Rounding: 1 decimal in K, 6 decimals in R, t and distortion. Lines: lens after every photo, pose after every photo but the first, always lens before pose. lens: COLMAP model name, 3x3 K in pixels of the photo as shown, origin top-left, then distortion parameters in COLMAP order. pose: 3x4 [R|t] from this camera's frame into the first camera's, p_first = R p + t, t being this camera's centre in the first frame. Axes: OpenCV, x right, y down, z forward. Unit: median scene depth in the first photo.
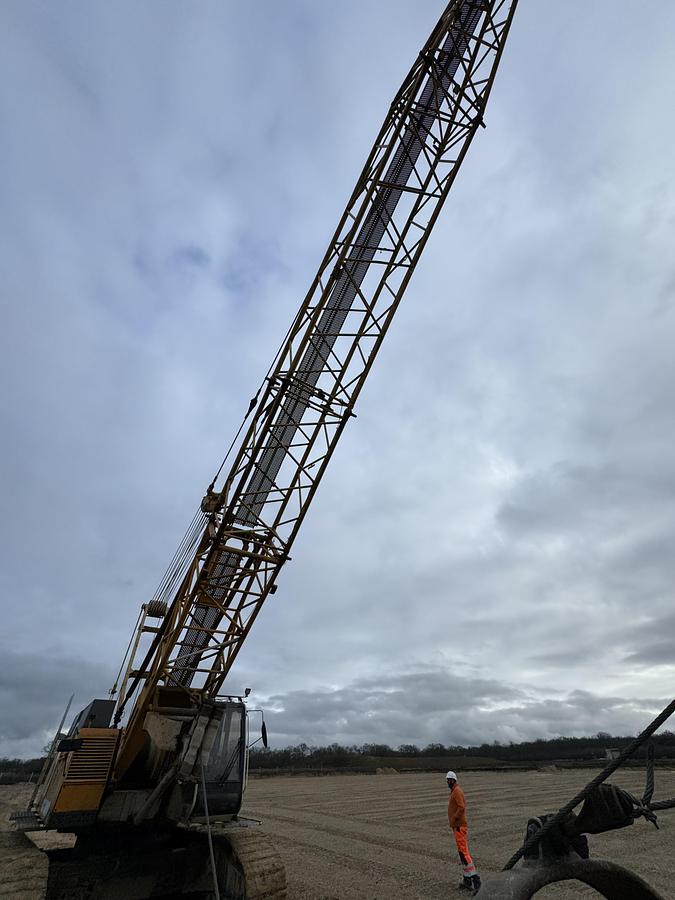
lens RADIAL K [[356.9, 0, 336.6], [0, 356.9, 449.4], [0, 0, 1]] dist [0.000378, -0.000068]
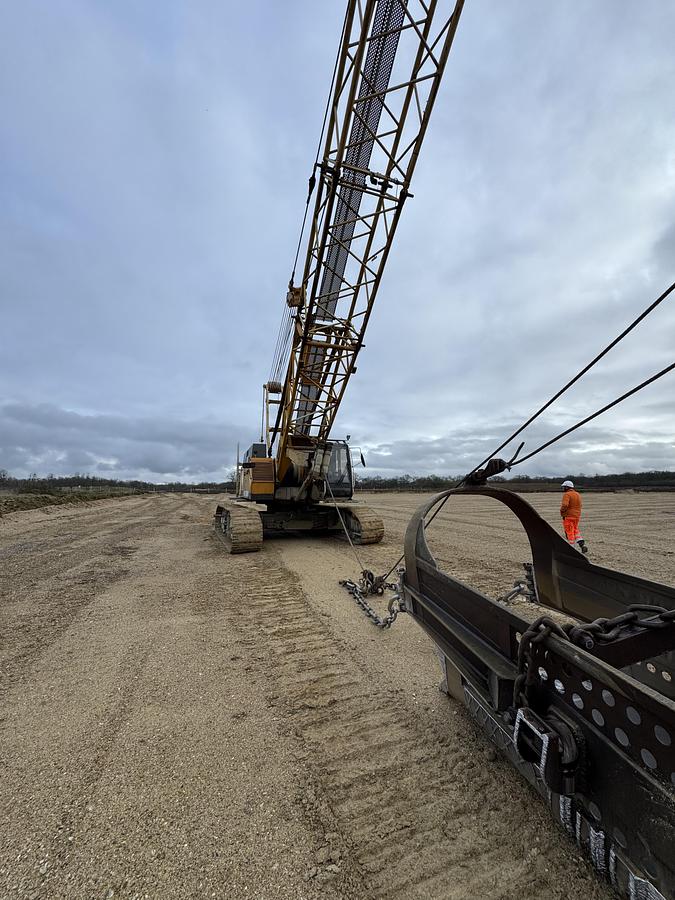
lens RADIAL K [[376.7, 0, 337.5], [0, 376.7, 450.0], [0, 0, 1]] dist [0.001218, 0.000023]
pose [[0.963505, -0.015912, -0.267217, 0.114341], [0.167312, 0.815024, 0.554746, -0.127974], [0.208961, -0.579209, 0.787942, -0.234644]]
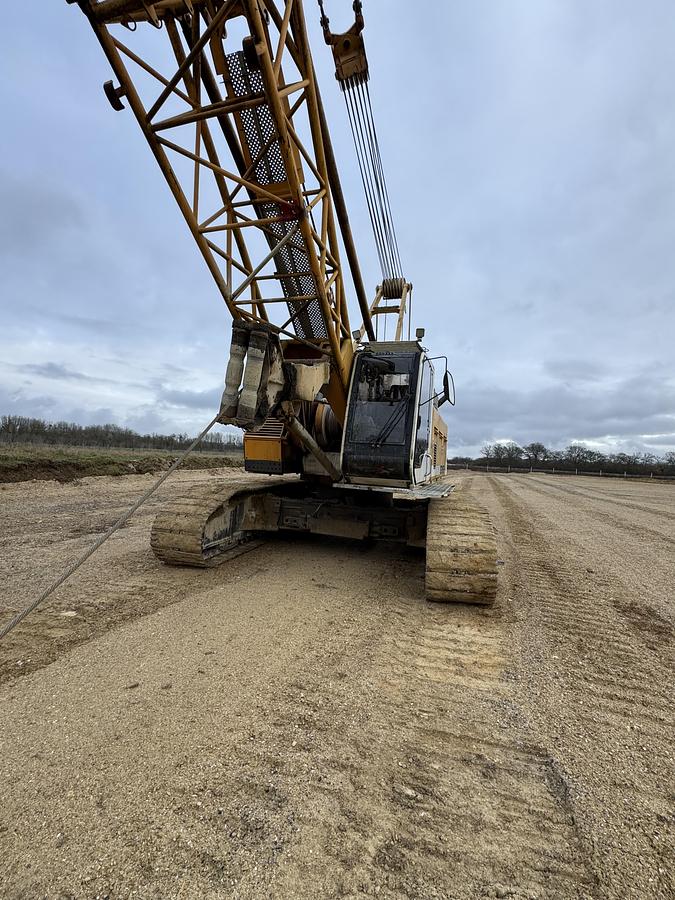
lens RADIAL K [[409.0, 0, 337.5], [0, 409.0, 450.0], [0, 0, 1]] dist [0.000062, -0.000047]
pose [[0.542125, 0.017192, -0.840122, 0.249570], [0.511492, 0.786480, 0.346157, 0.544448], [0.666690, -0.617376, 0.417577, 0.529659]]
